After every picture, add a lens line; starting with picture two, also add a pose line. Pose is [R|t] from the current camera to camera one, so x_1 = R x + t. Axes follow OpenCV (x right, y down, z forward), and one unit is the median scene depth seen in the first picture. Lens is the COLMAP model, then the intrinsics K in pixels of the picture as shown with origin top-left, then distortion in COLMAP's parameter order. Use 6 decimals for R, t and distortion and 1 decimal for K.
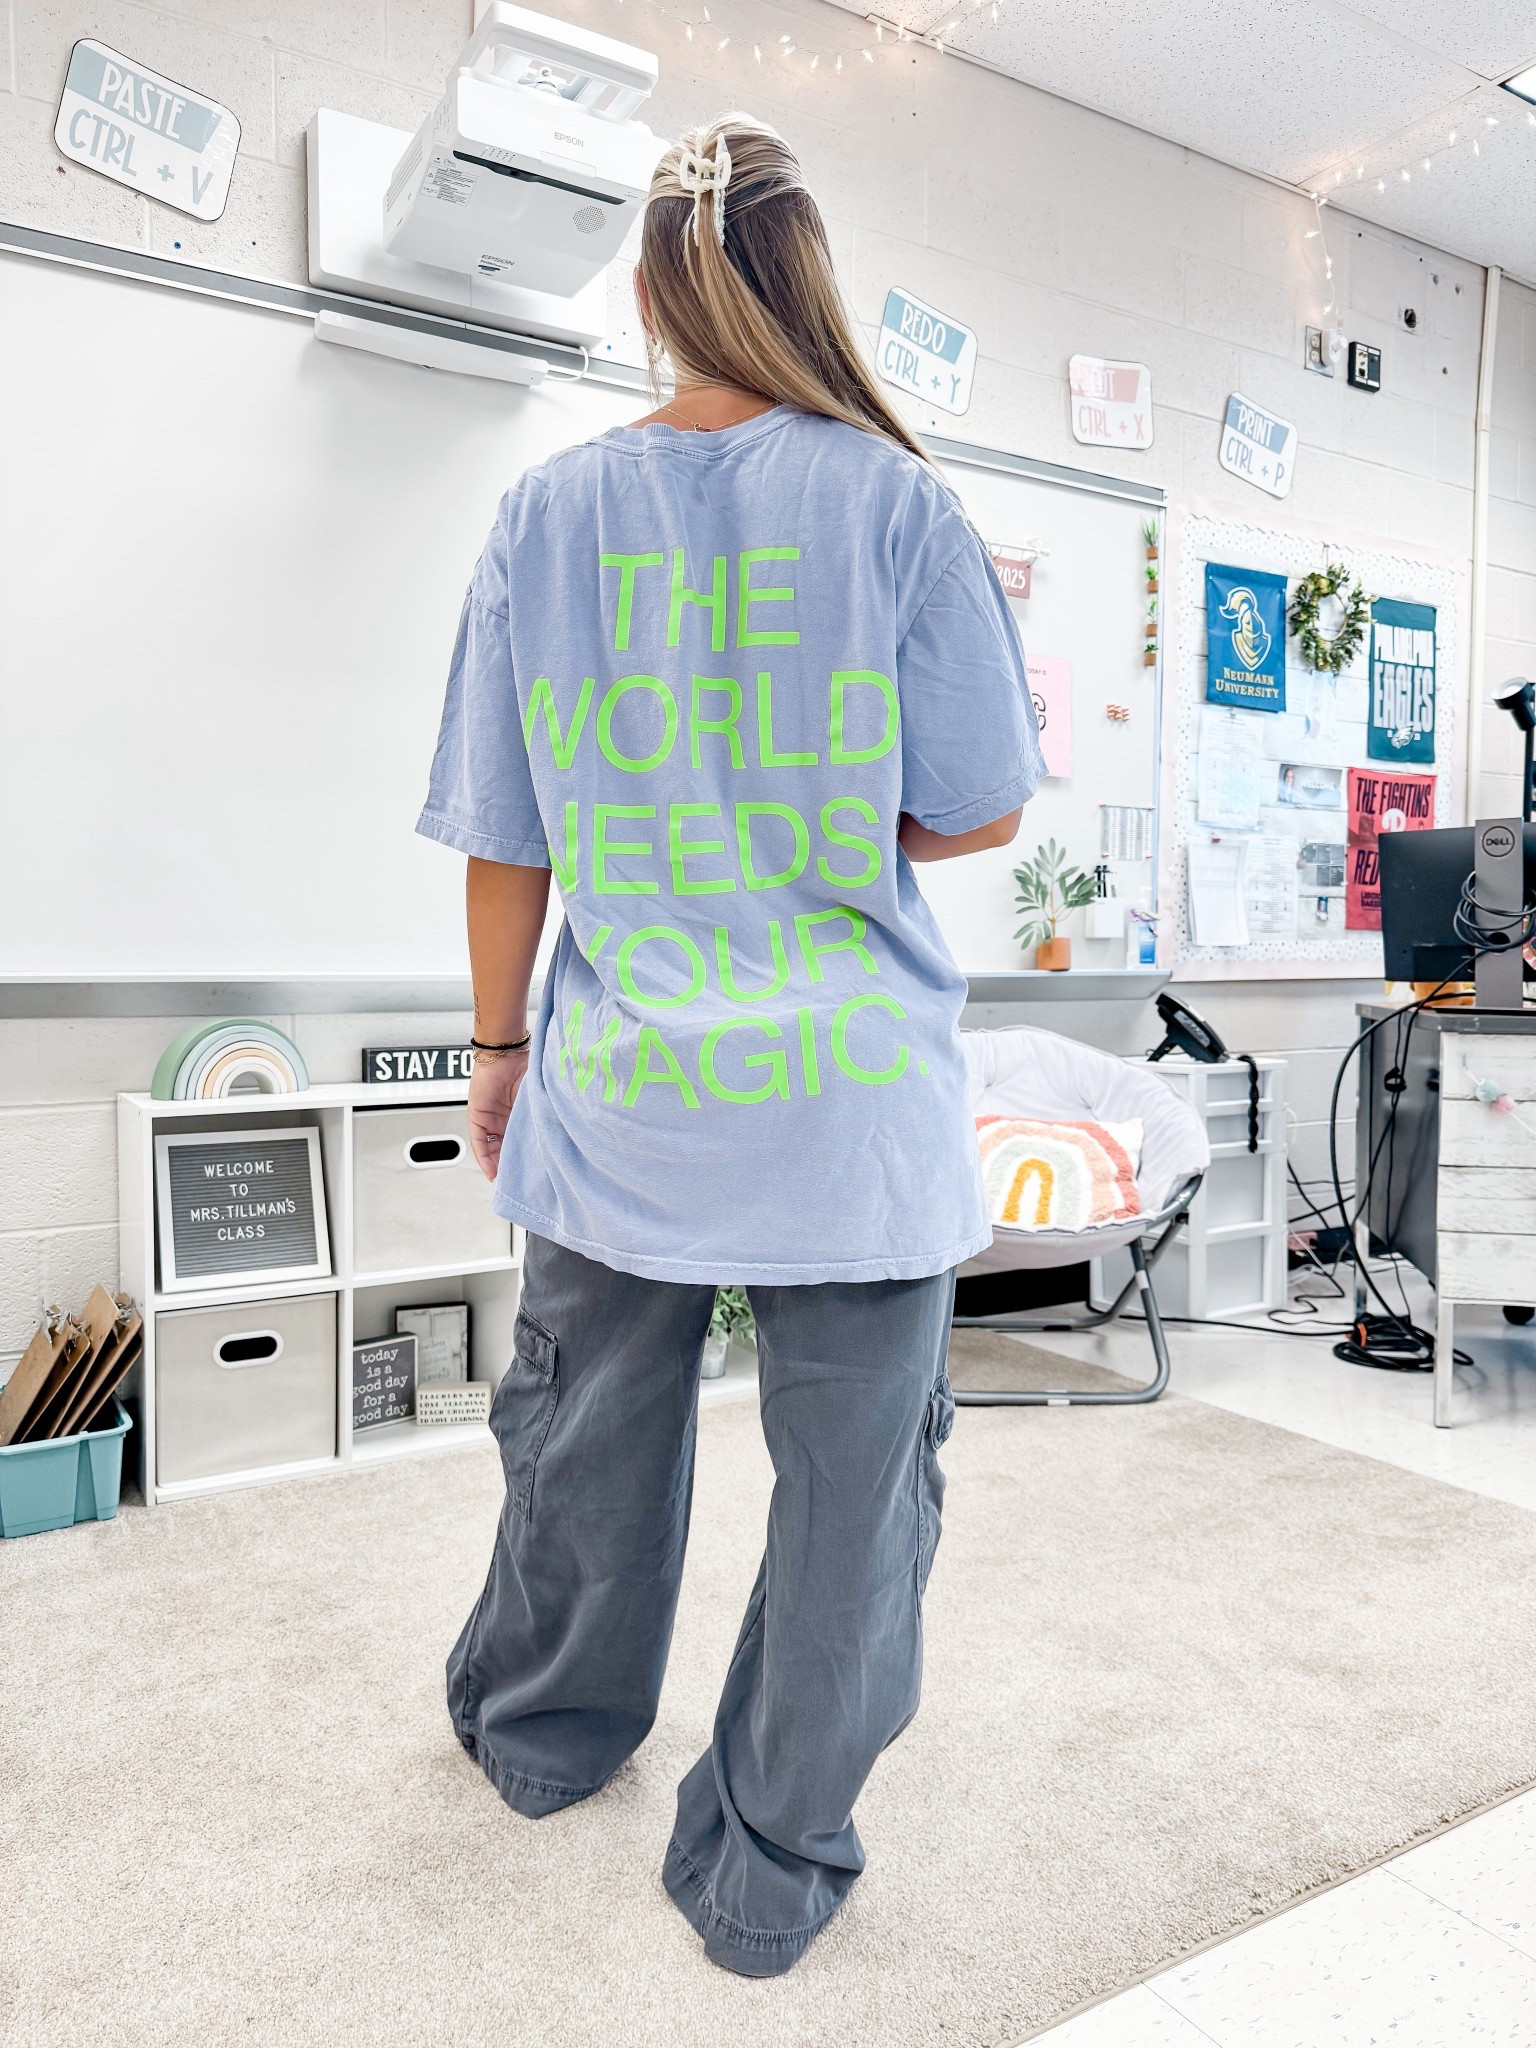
lens RADIAL K [[1412.3, 0, 807.0], [0, 1412.3, 1007.4], [0, 0, 1]] dist [0.020013, -0.016211]
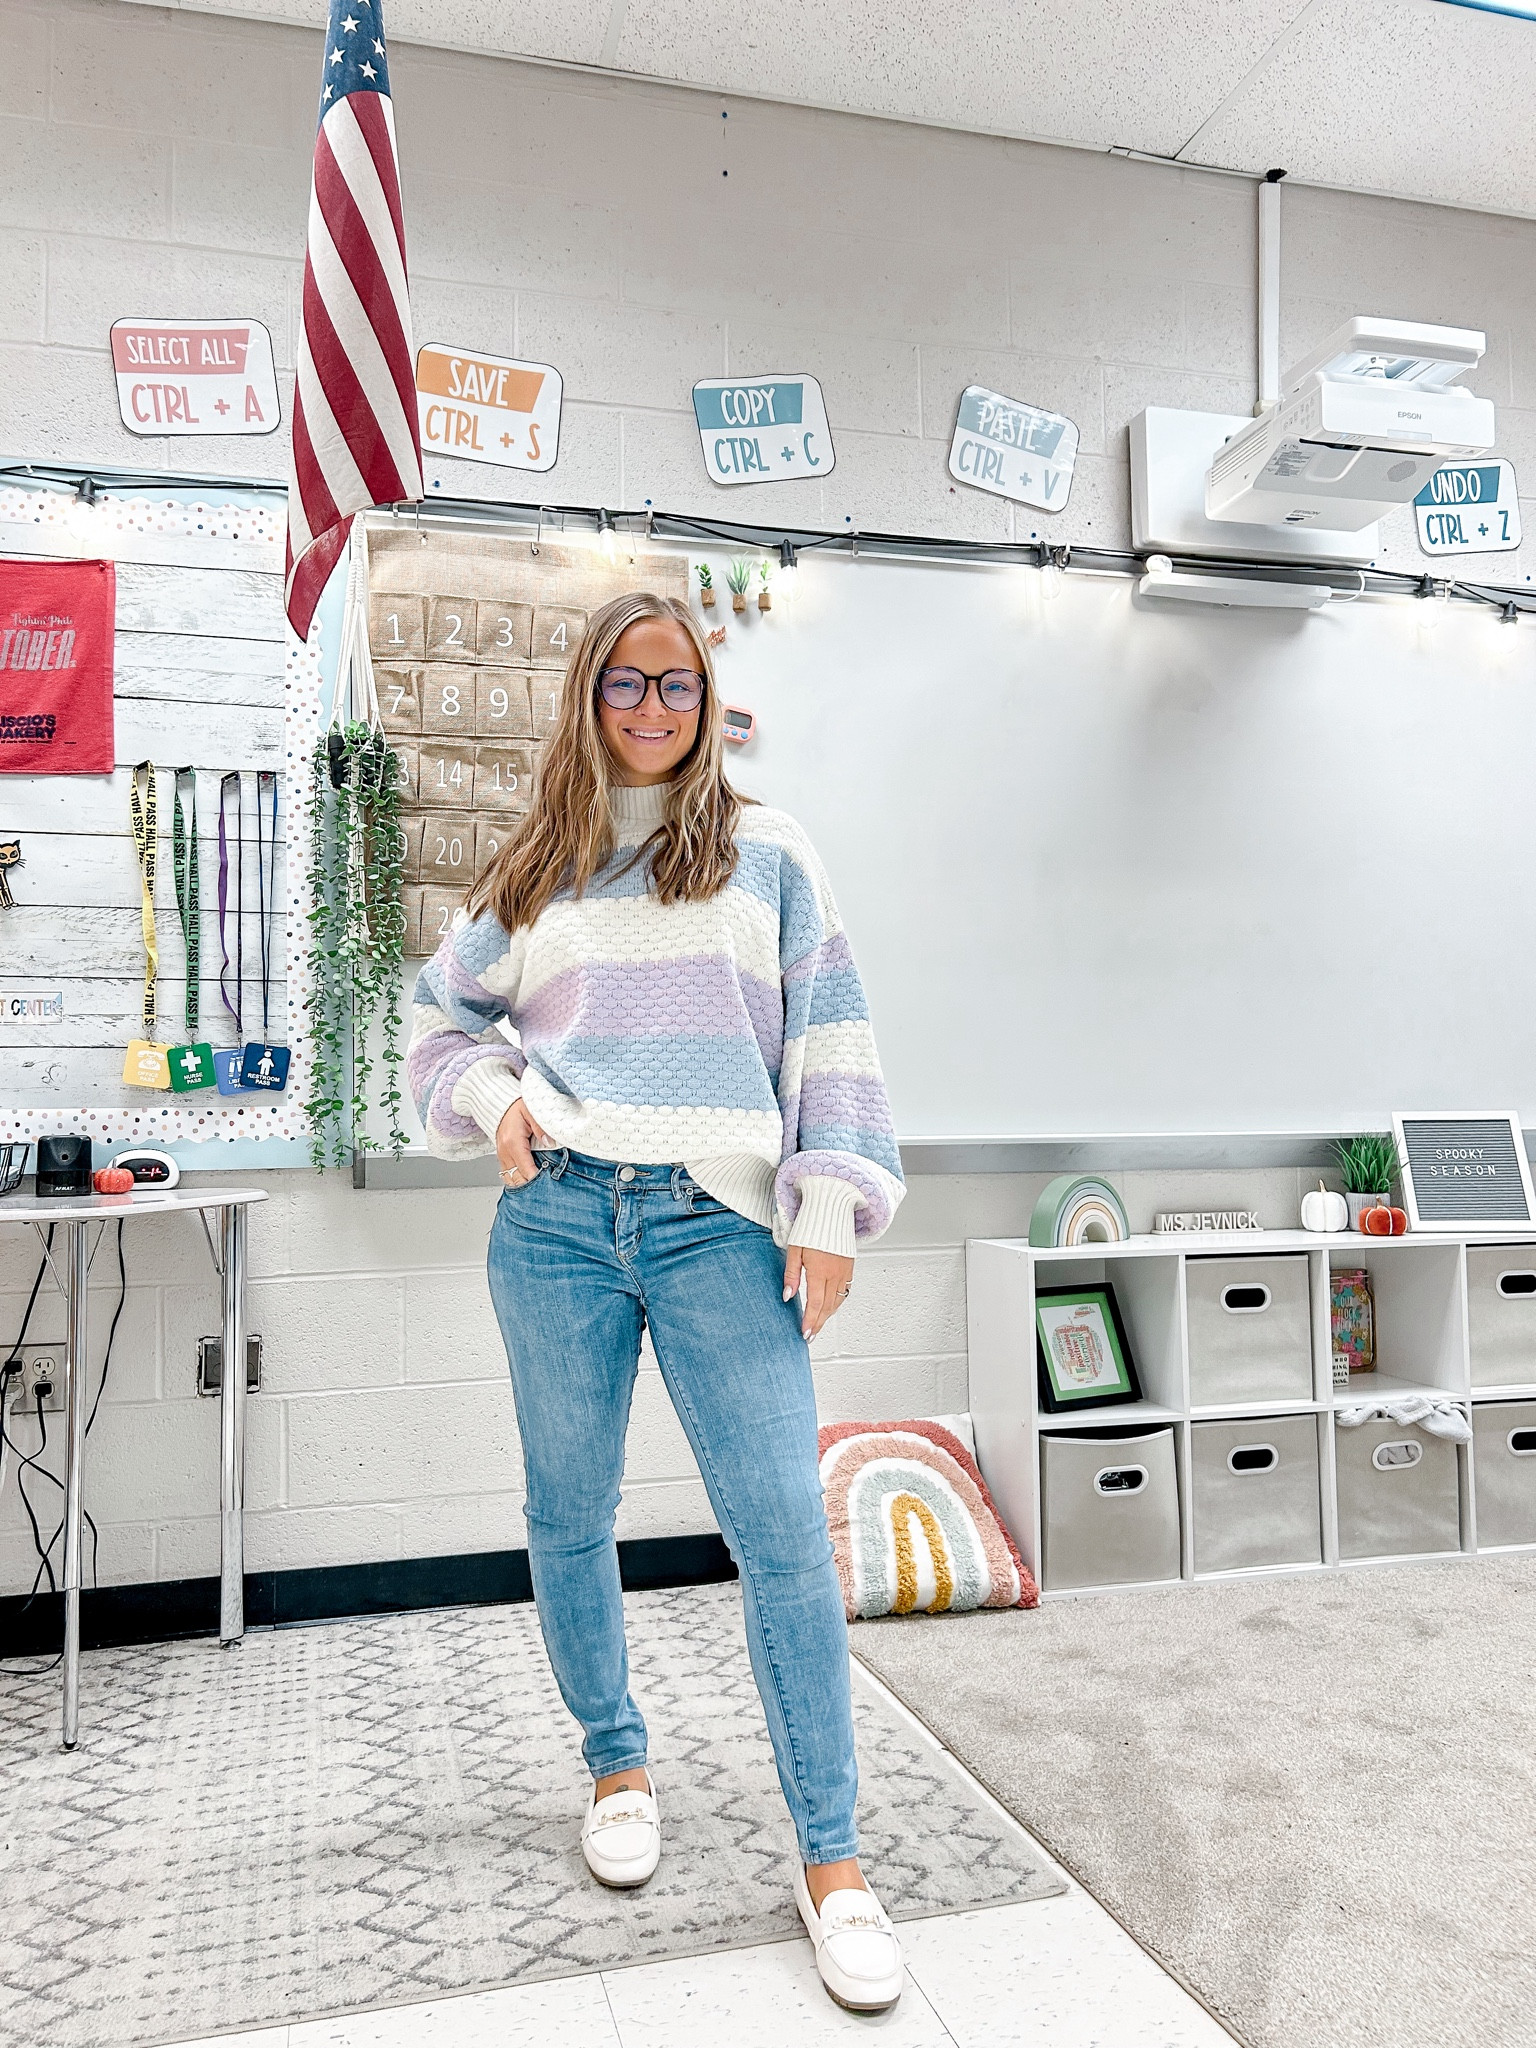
lens RADIAL K [[1538.3, 0, 788.6], [0, 1538.3, 1011.9], [0, 0, 1]] dist [0.057729, -0.052391]
pose [[0.963187, -0.031462, -0.266985, -0.284596], [0.005857, 0.995348, -0.096163, -0.005325], [0.268768, 0.091060, 0.958891, -0.266405]]
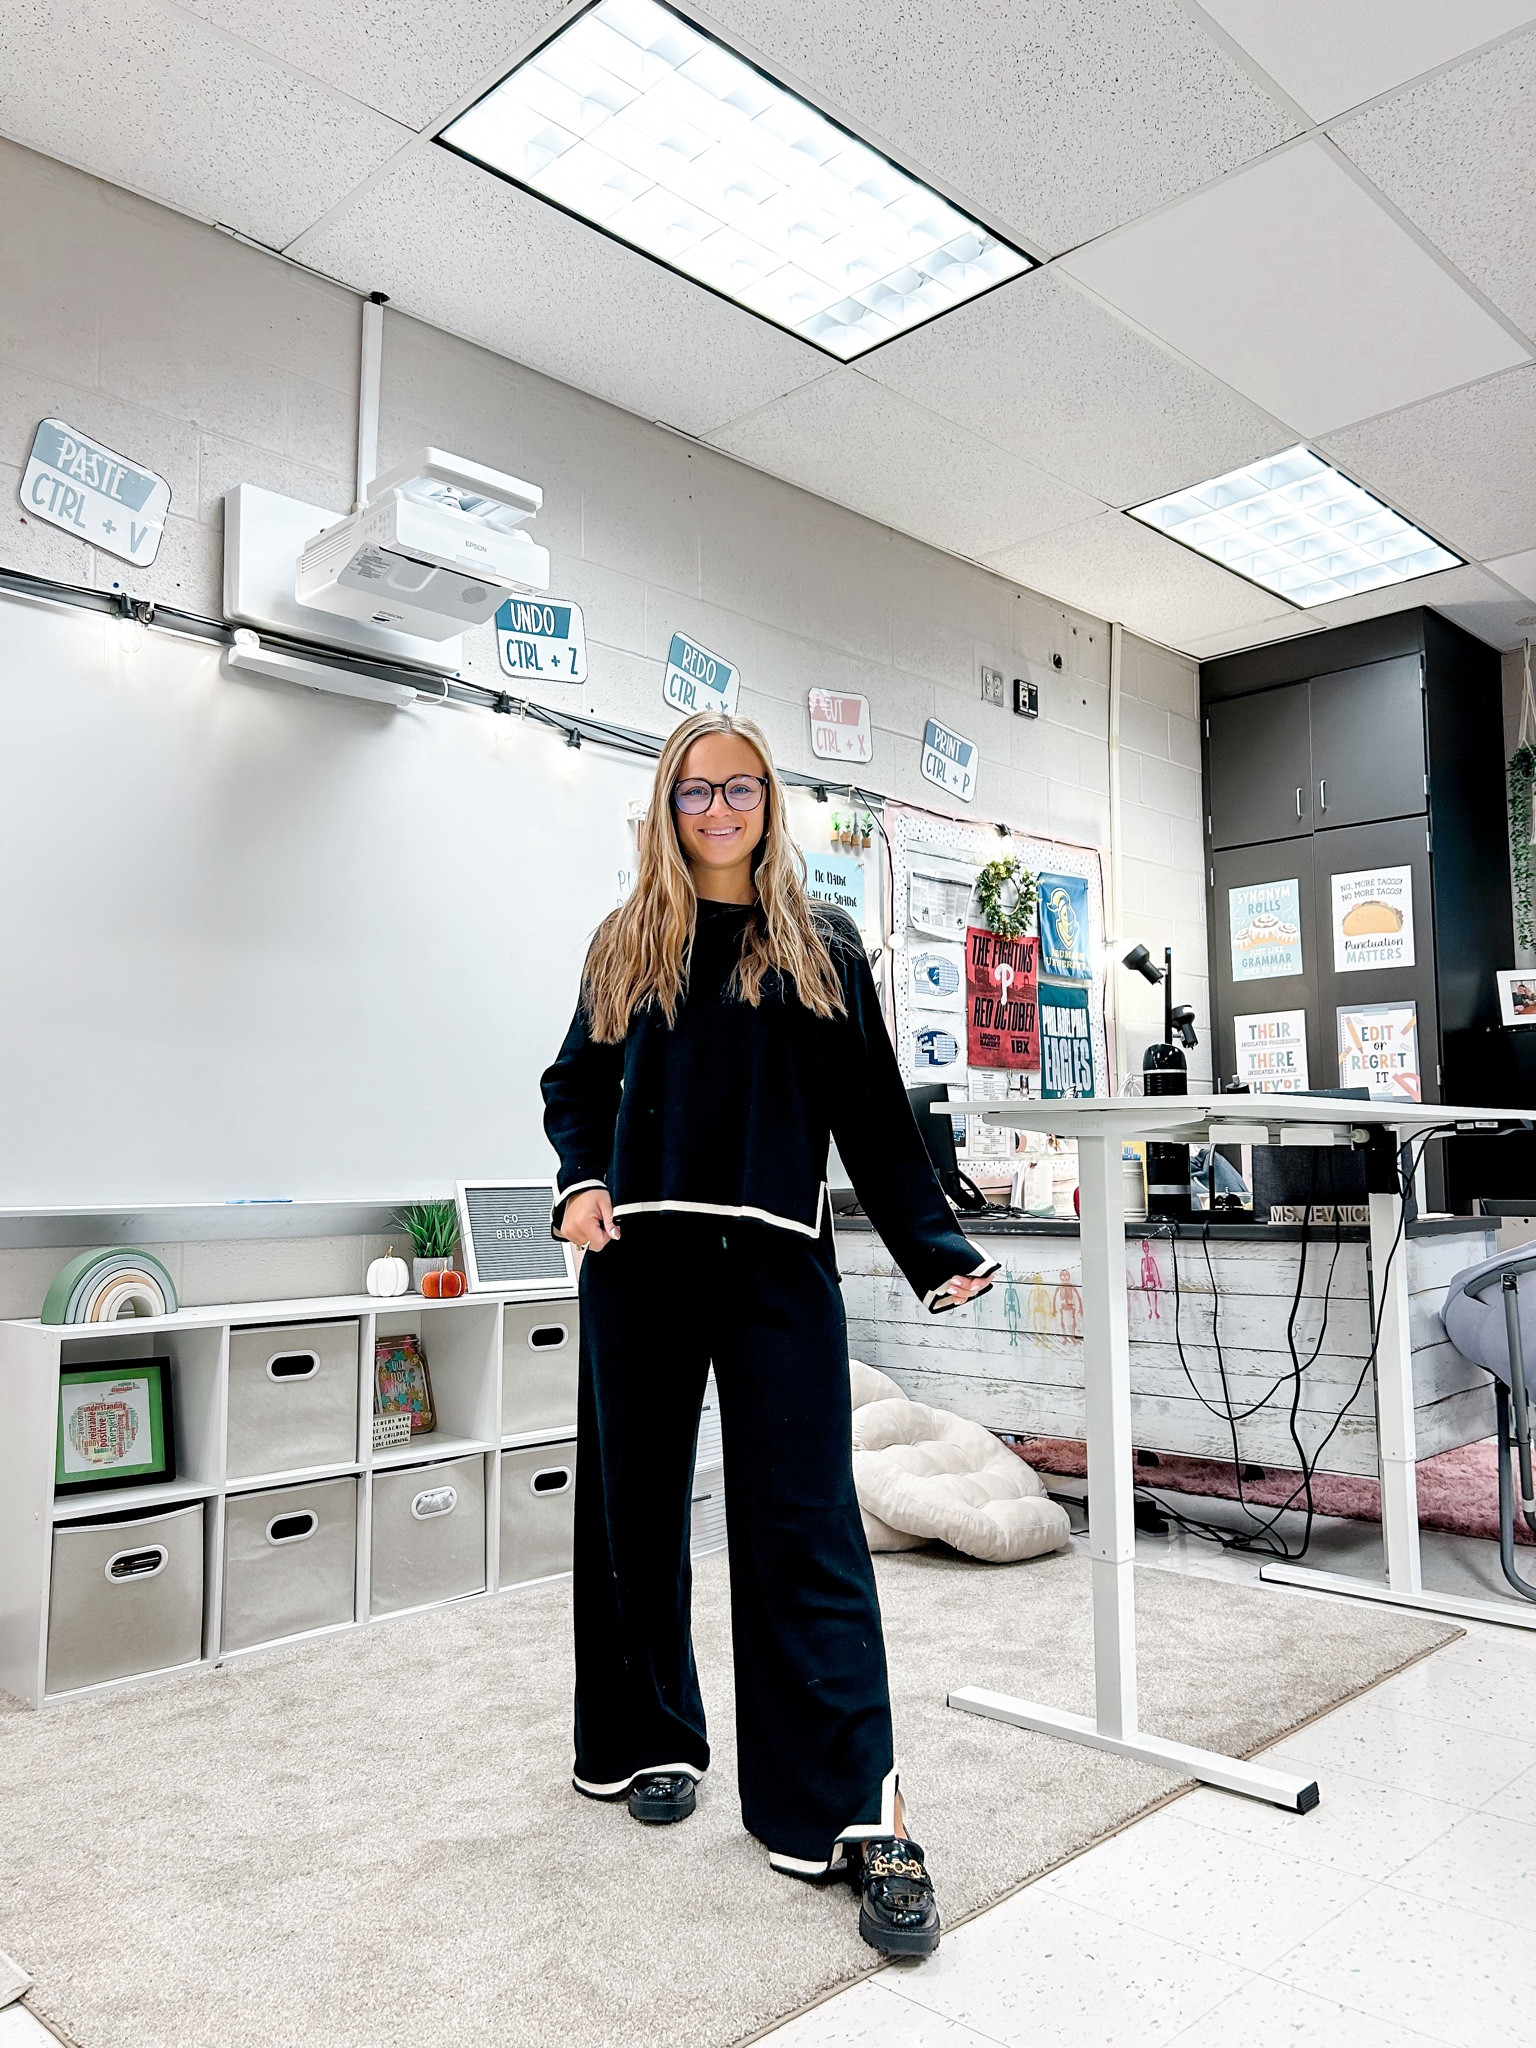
lens RADIAL K [[1538.3, 0, 756.5], [0, 1538.3, 1027.7], [0, 0, 1]] dist [0.057729, -0.052391]
pose [[0.972396, 0.011948, 0.233030, -0.208373], [0.018667, 0.991504, -0.128732, 0.002442], [-0.232588, 0.129529, 0.963911, -0.295580]]
